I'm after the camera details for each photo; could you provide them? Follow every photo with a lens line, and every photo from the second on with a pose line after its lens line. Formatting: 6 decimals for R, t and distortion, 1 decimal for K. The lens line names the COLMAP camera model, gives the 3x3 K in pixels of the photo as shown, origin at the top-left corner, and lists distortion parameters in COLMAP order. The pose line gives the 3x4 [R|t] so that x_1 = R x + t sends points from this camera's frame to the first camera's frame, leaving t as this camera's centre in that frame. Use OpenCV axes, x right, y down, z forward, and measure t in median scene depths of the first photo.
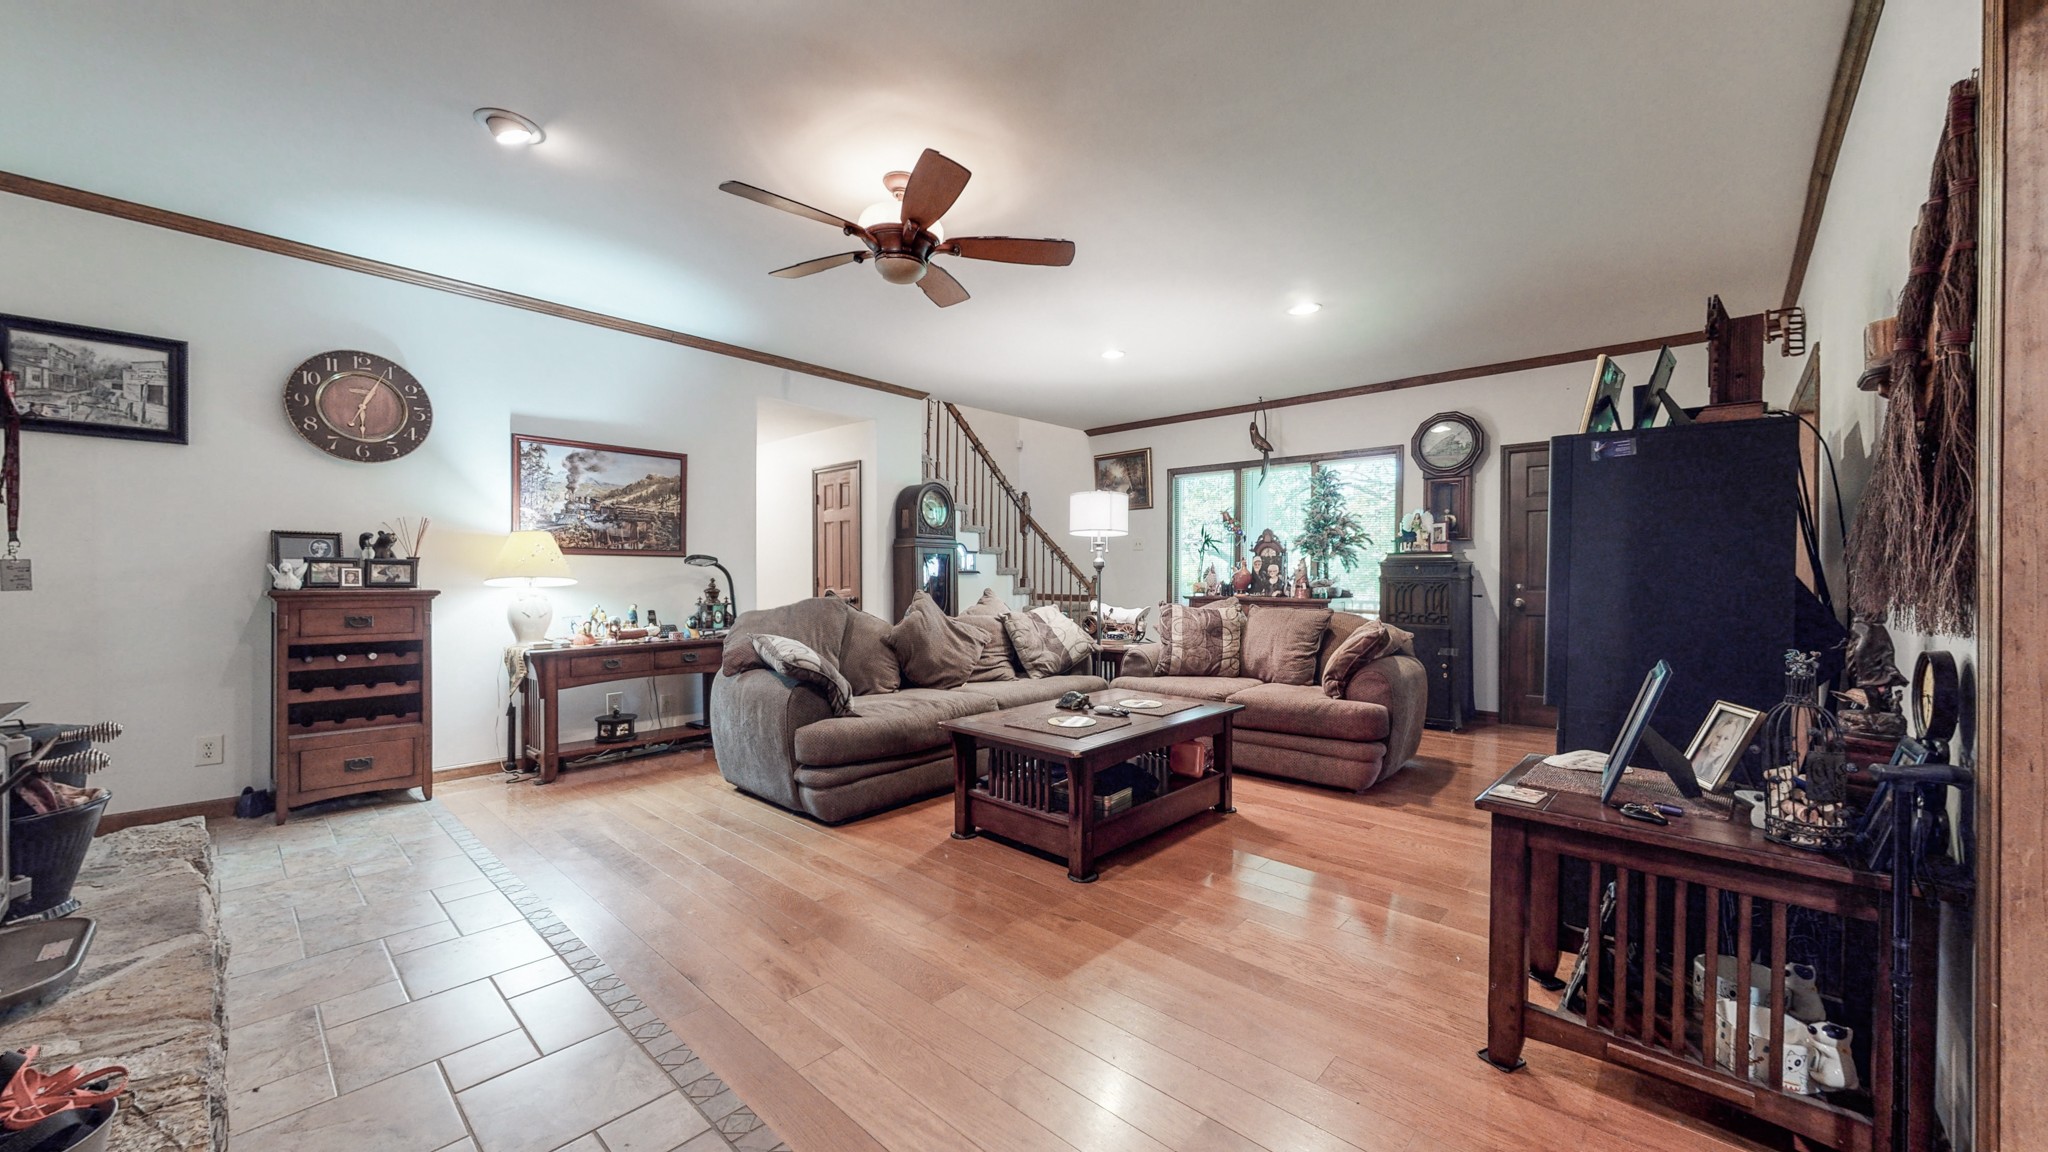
lens RADIAL K [[749.1, 0, 1024.3], [0, 749.1, 577.7], [0, 0, 1]] dist [-0.001063, 0.000089]
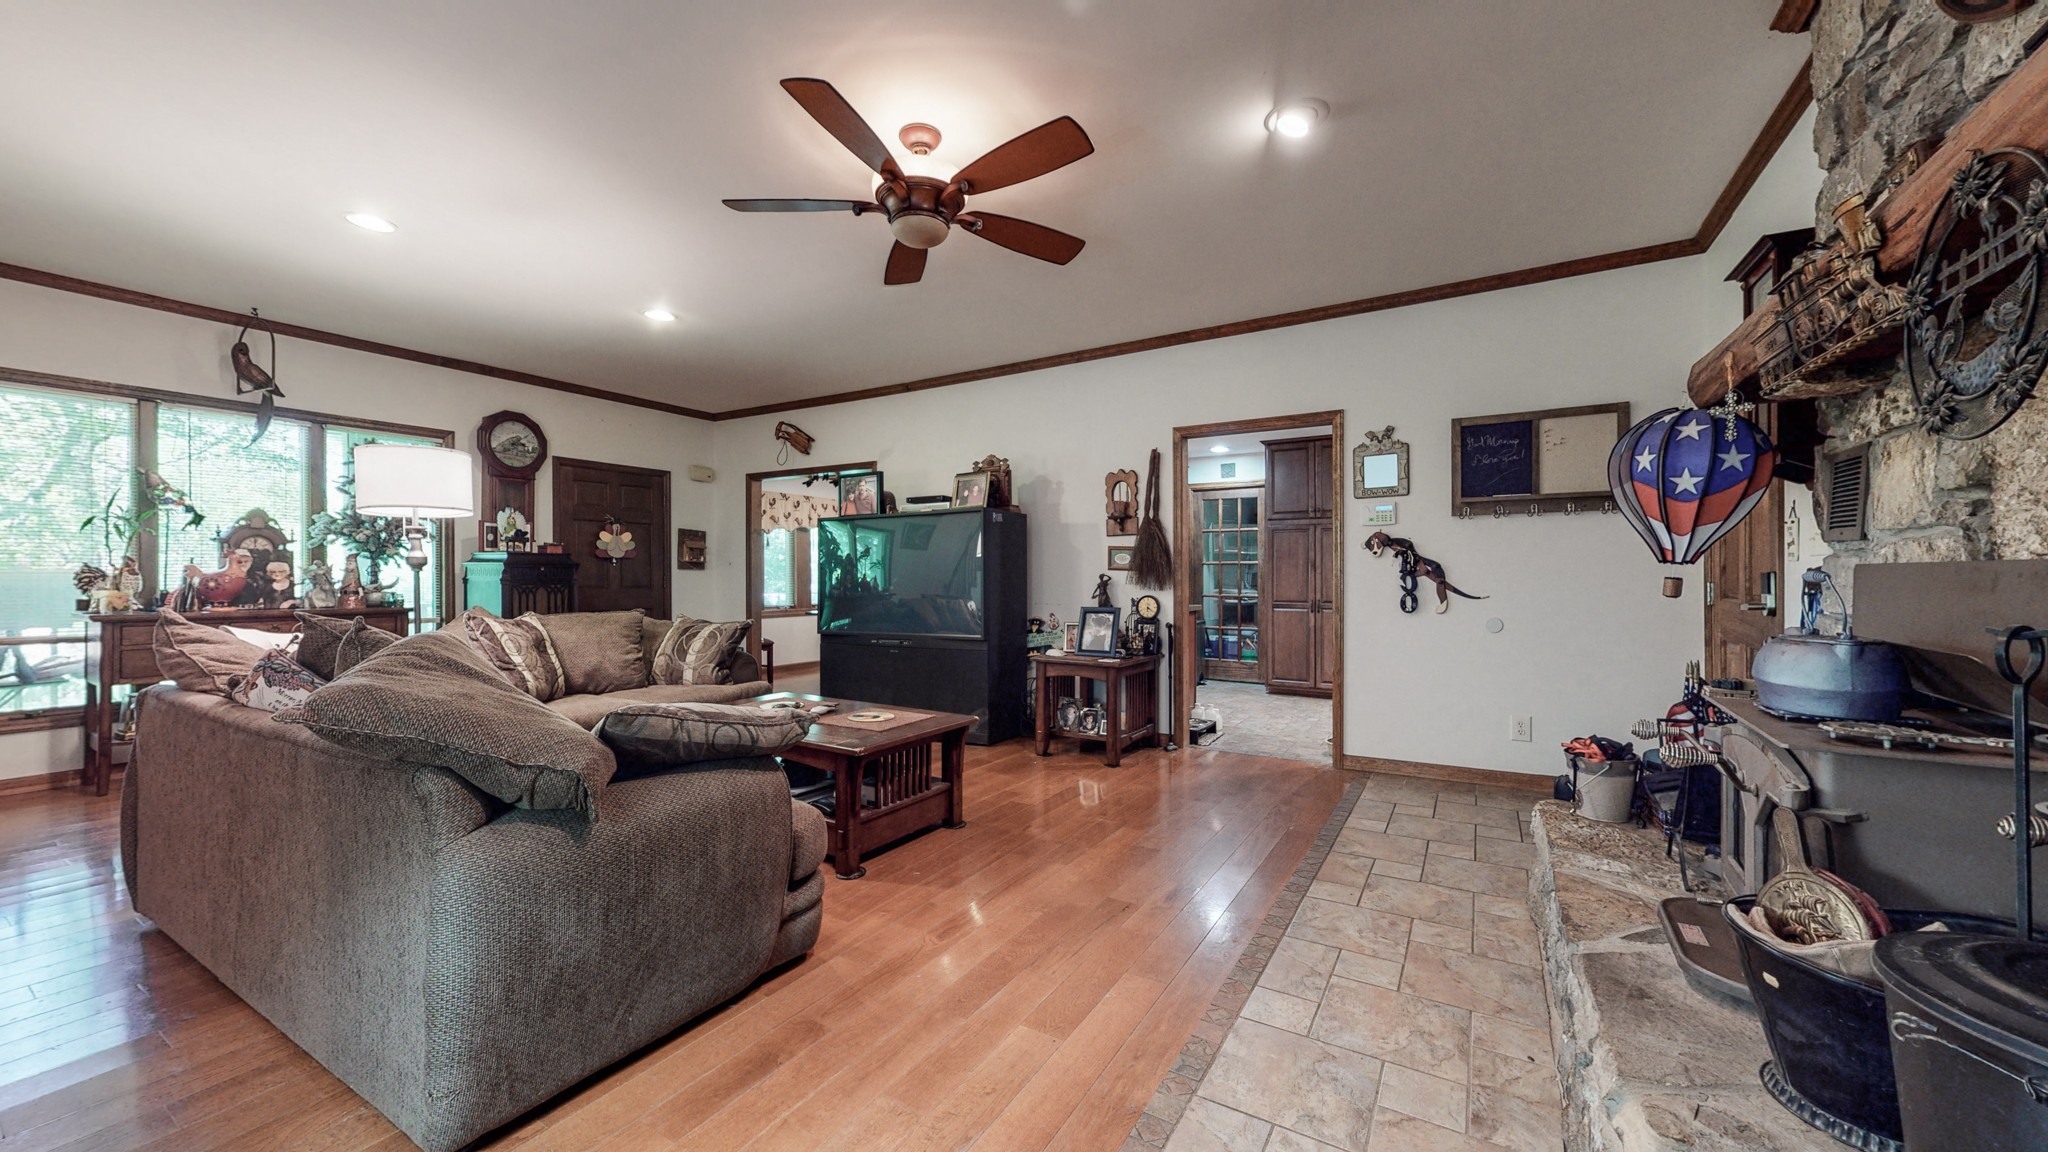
lens RADIAL K [[749.1, 0, 1024.3], [0, 749.1, 577.7], [0, 0, 1]] dist [-0.001063, 0.000089]
pose [[-0.195274, -0.003740, 0.980742, -0.645327], [0.006032, 0.999969, 0.005015, -0.003578], [-0.980730, 0.006895, -0.195245, 0.639405]]
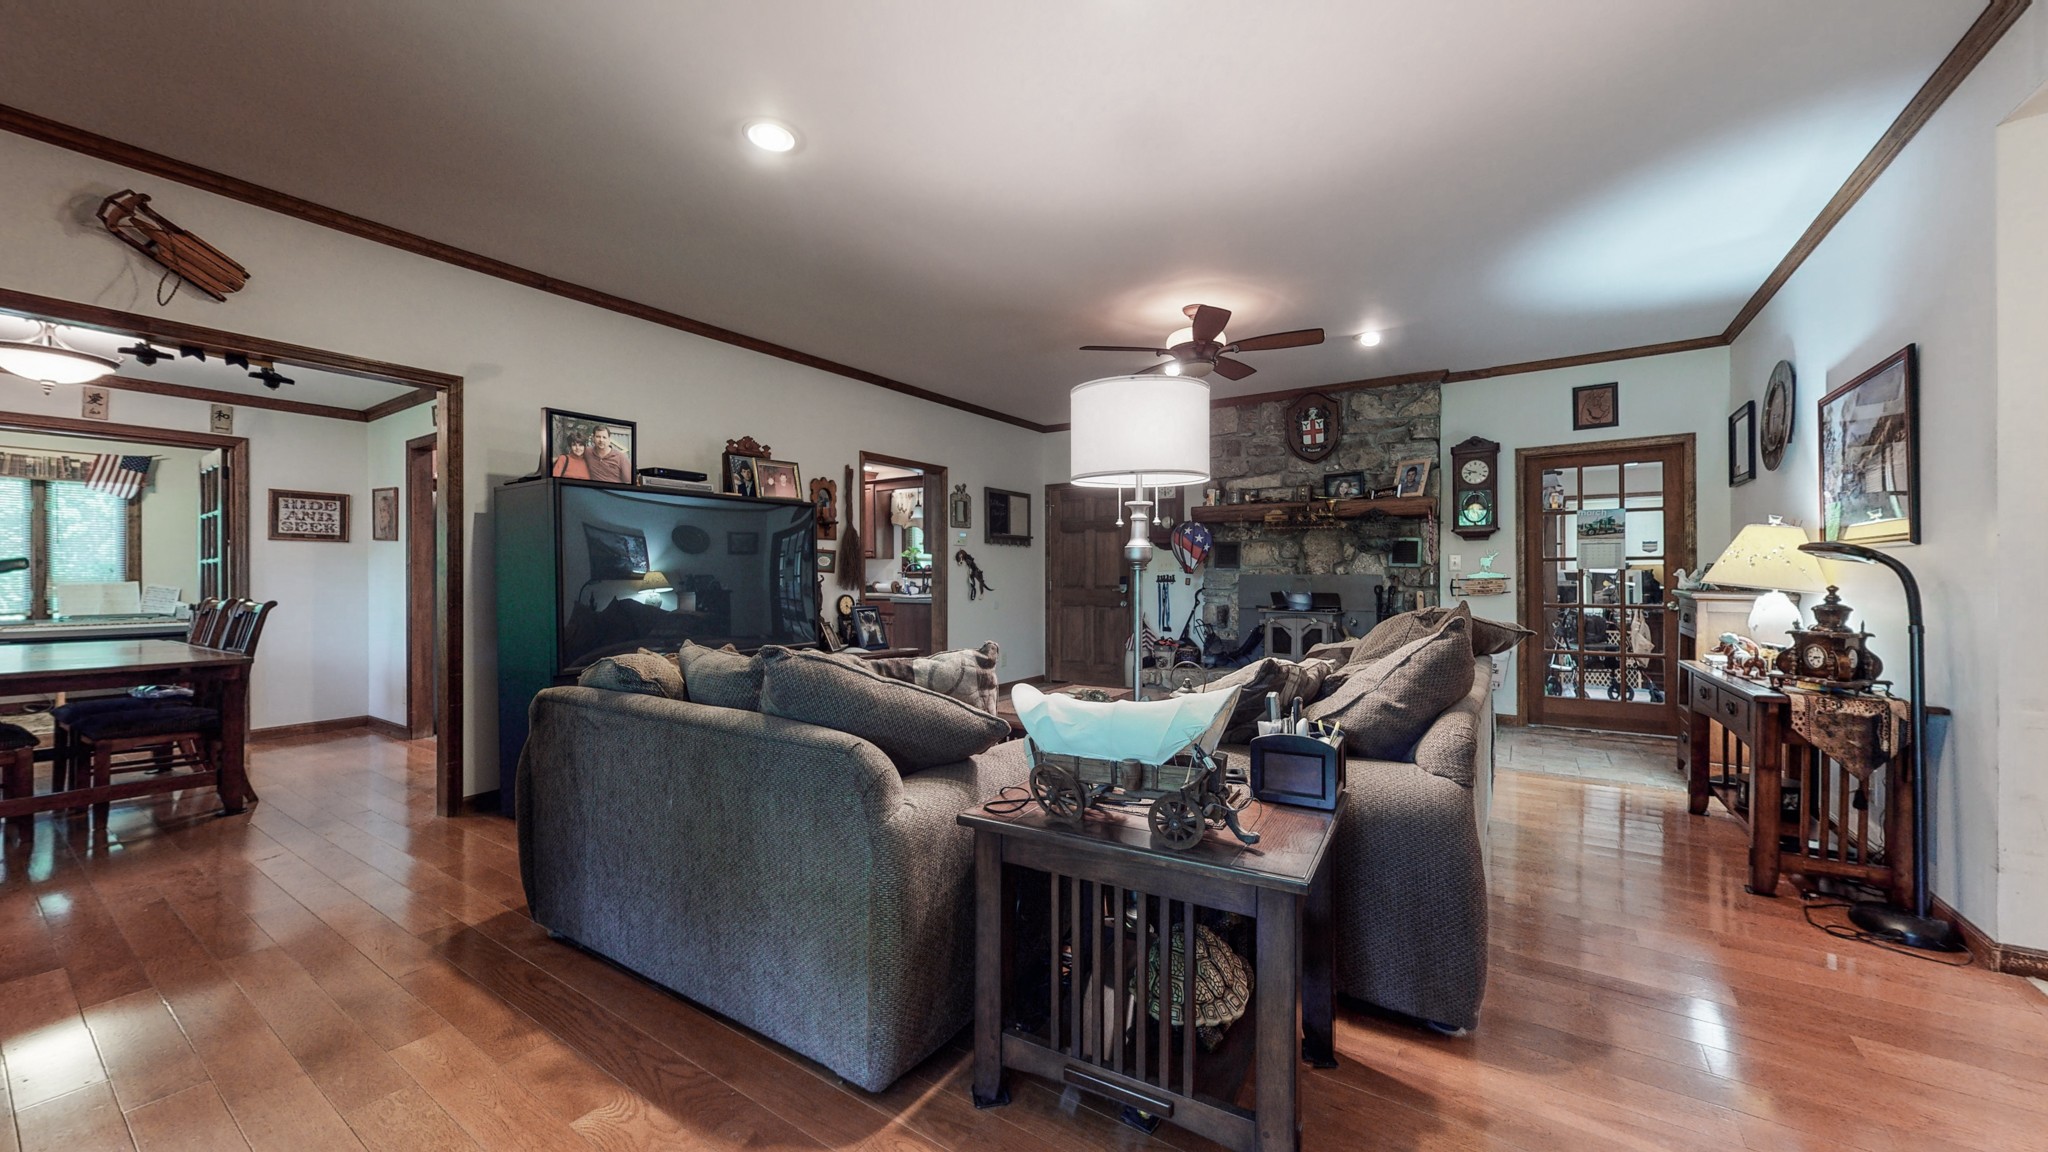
lens RADIAL K [[749.1, 0, 1024.3], [0, 749.1, 577.7], [0, 0, 1]] dist [-0.001063, 0.000089]
pose [[-0.989966, -0.003223, -0.141267, 0.217120], [-0.003876, 0.999983, 0.004345, -0.005545], [0.141251, 0.004849, -0.989962, 1.450162]]
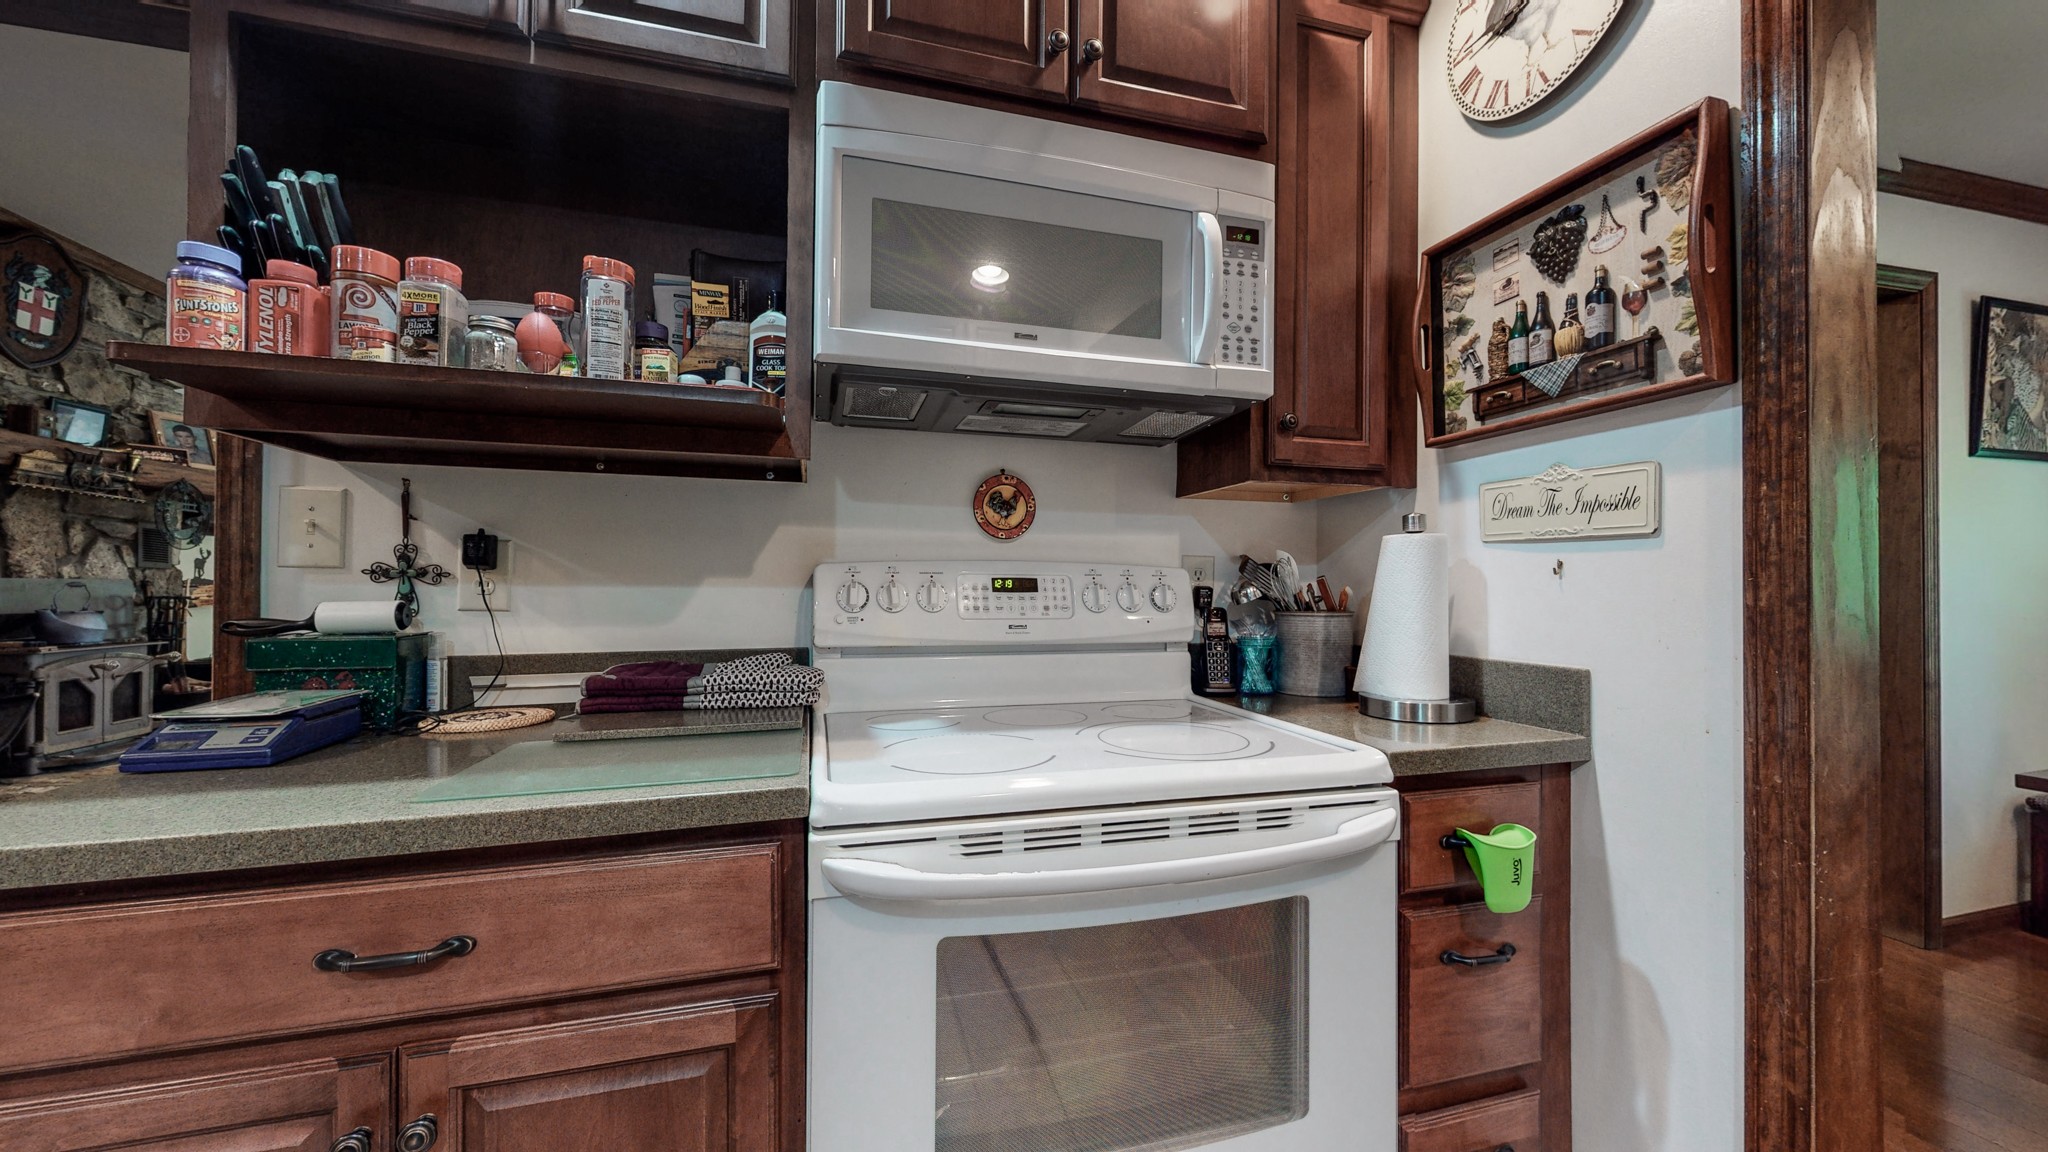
lens RADIAL K [[749.1, 0, 1024.3], [0, 749.1, 577.7], [0, 0, 1]] dist [-0.001063, 0.000089]
pose [[0.845762, -0.005586, -0.533531, 0.666469], [0.000786, 0.999957, -0.009223, -0.001068], [0.533560, 0.007381, 0.845730, 0.162514]]
